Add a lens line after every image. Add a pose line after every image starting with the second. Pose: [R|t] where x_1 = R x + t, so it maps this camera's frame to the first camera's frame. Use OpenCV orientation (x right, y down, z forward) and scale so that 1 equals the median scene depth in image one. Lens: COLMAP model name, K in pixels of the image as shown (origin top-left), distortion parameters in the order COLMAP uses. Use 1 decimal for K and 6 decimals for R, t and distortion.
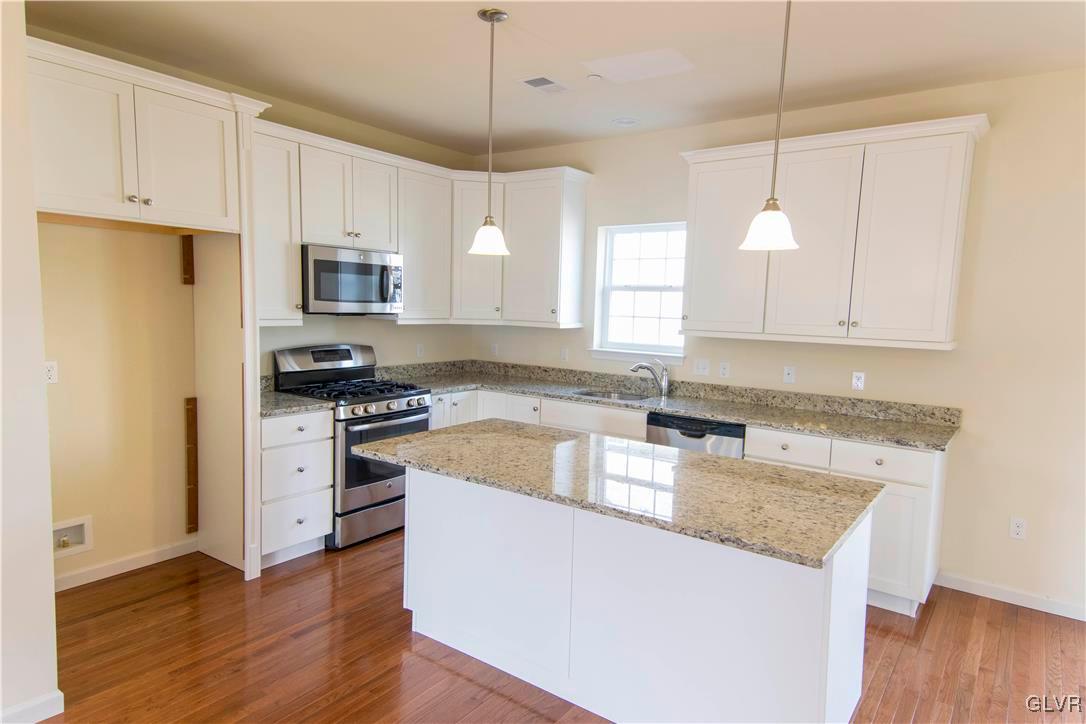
lens RADIAL K [[665.7, 0, 546.4], [0, 665.7, 362.5], [0, 0, 1]] dist [0.000961, 0.000272]
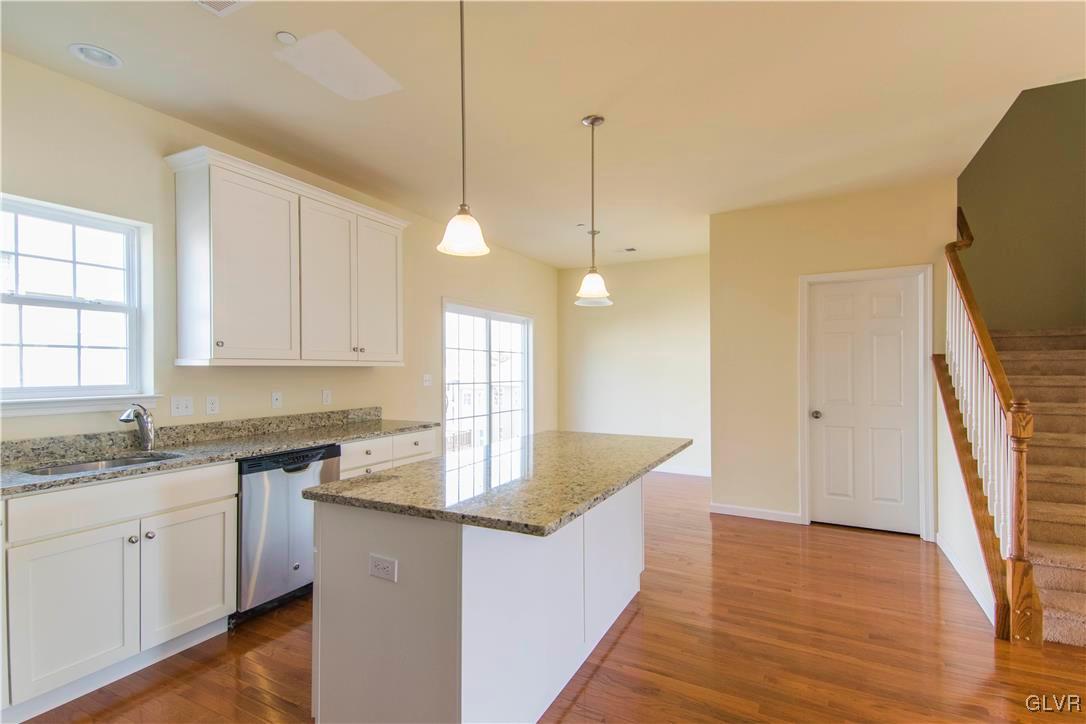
lens RADIAL K [[519.1, 0, 544.9], [0, 519.1, 367.3], [0, 0, 1]] dist [0.001013, 0.000088]
pose [[-0.151676, -0.029319, 0.987995, -0.554122], [0.087733, 0.995215, 0.043002, -0.034473], [-0.984529, 0.093202, -0.148378, 0.747965]]
